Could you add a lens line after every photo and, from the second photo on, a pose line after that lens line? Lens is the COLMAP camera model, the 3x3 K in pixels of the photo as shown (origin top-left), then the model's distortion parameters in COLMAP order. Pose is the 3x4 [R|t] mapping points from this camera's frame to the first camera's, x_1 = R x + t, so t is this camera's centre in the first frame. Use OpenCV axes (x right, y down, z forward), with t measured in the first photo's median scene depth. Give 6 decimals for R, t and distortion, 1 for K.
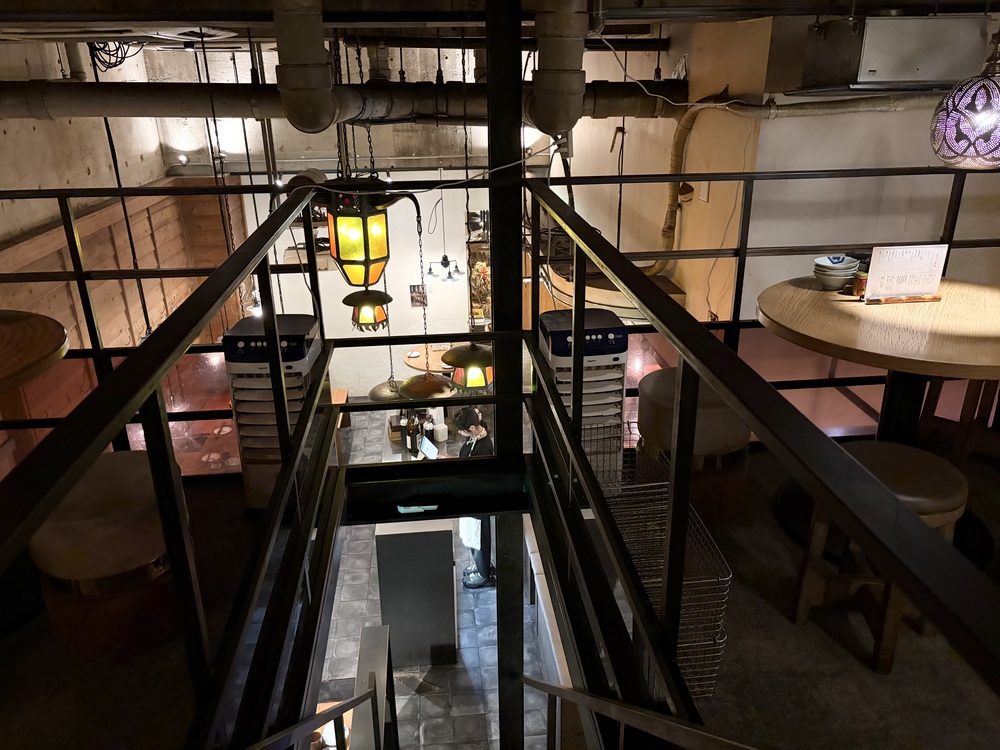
lens RADIAL K [[758.1, 0, 501.7], [0, 758.1, 377.7], [0, 0, 1]] dist [0.018920, -0.016955]
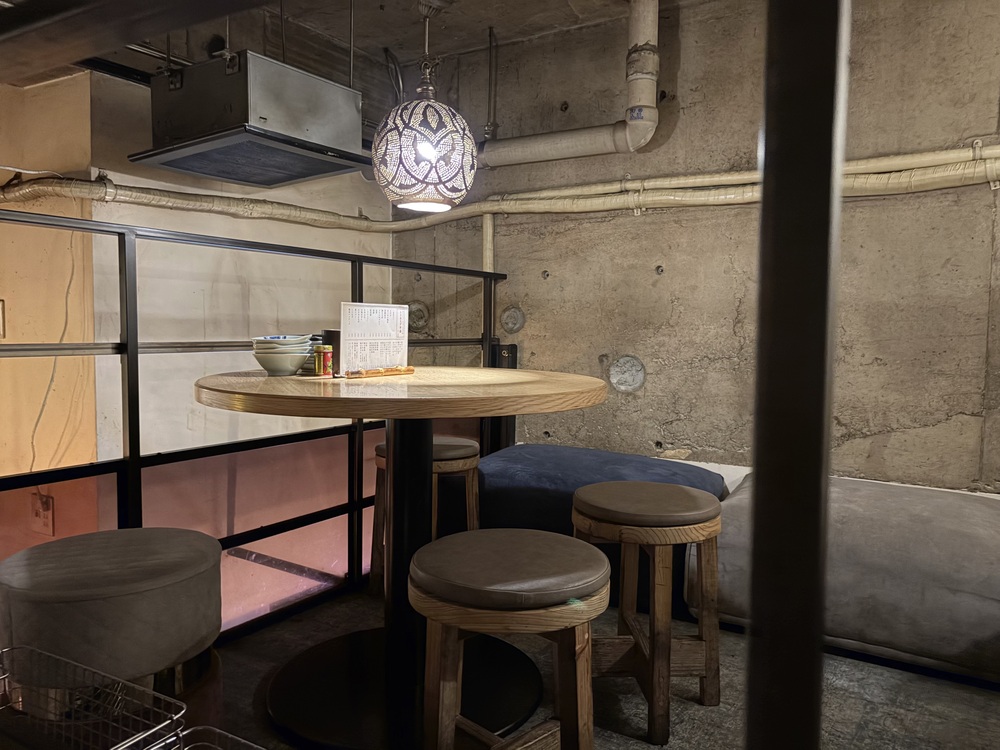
lens RADIAL K [[758.1, 0, 502.3], [0, 758.1, 377.6], [0, 0, 1]] dist [0.018920, -0.016955]
pose [[0.596756, -0.030497, 0.801843, -0.017555], [0.276476, 0.945904, -0.169785, 0.075638], [-0.753288, 0.323011, 0.572905, 0.526321]]
